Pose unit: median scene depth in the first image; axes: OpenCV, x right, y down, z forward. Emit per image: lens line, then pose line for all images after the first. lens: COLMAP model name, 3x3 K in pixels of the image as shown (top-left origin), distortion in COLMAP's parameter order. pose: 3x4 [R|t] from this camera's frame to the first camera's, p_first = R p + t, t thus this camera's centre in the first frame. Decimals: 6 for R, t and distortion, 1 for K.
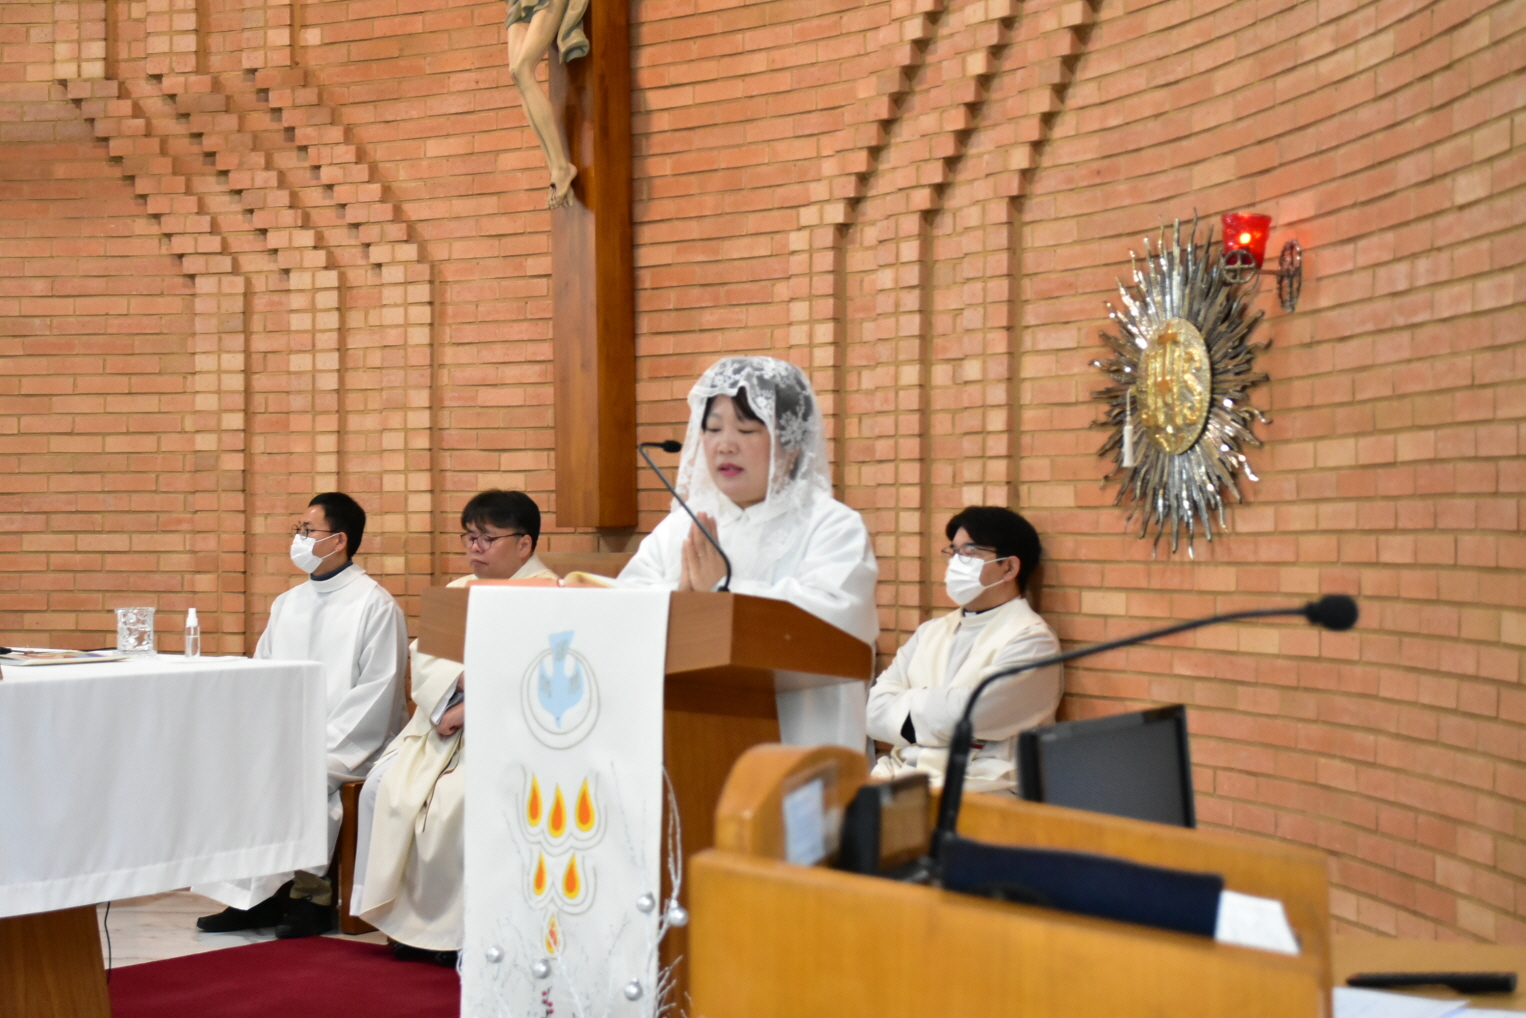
lens RADIAL K [[2580.5, 0, 762.9], [0, 2580.5, 510.4], [0, 0, 1]] dist [-0.028495, 0.000000]
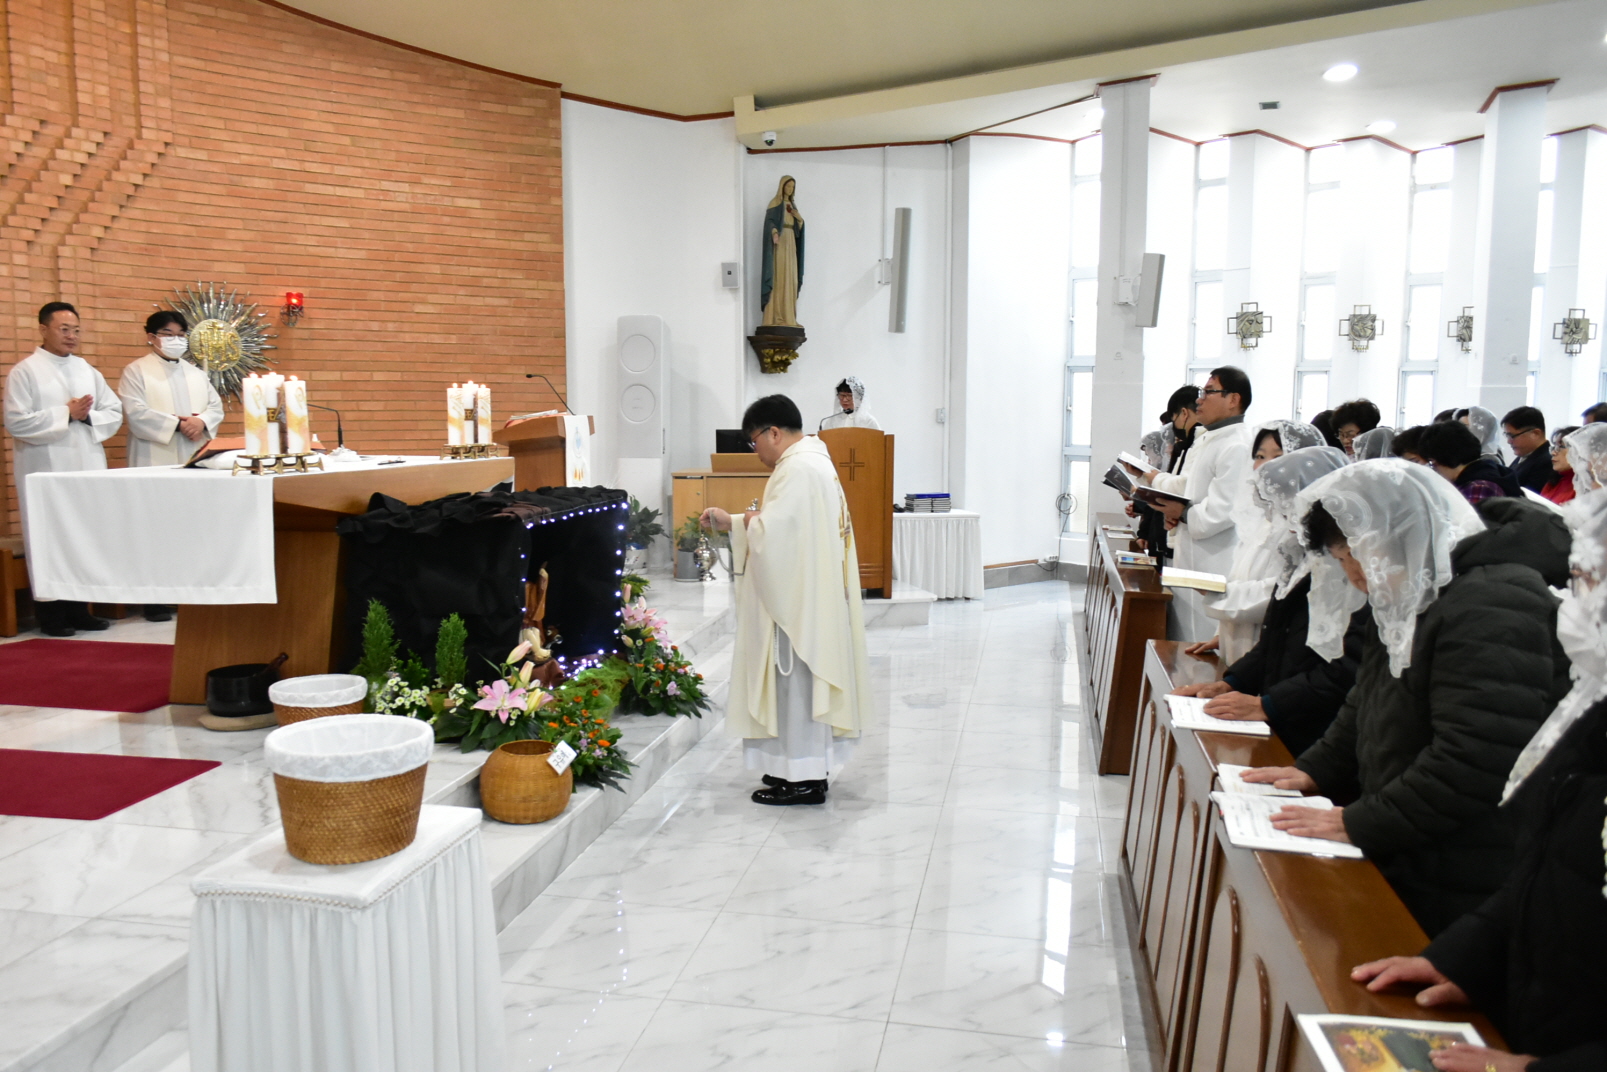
lens RADIAL K [[1240.7, 0, 805.2], [0, 1240.7, 534.8], [0, 0, 1]] dist [-0.005939, -0.002806]
pose [[-0.426192, -0.093955, 0.899740, -0.909333], [-0.008210, 0.994953, 0.100009, 0.009690], [-0.904595, 0.035236, -0.424812, 0.719732]]
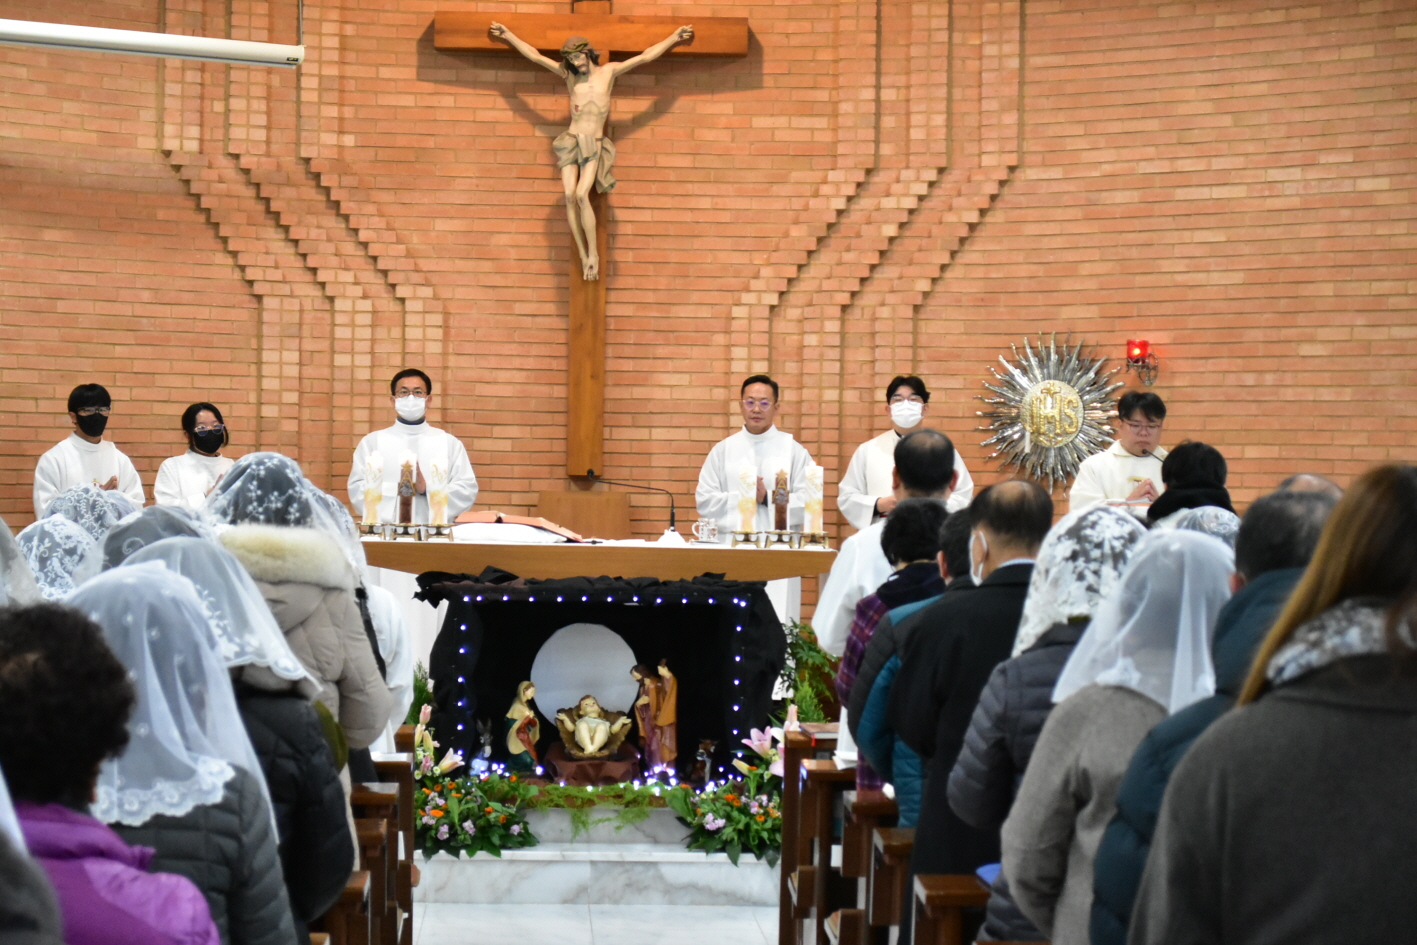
lens RADIAL K [[3276.6, 0, 708.5], [0, 3276.6, 472.9], [0, 0, 1]] dist [-0.038073, 0.000000]
pose [[0.769196, 0.015428, 0.638827, -1.226447], [-0.021424, 0.999769, 0.001651, 0.000065], [-0.638654, -0.014956, 0.769349, -0.590544]]
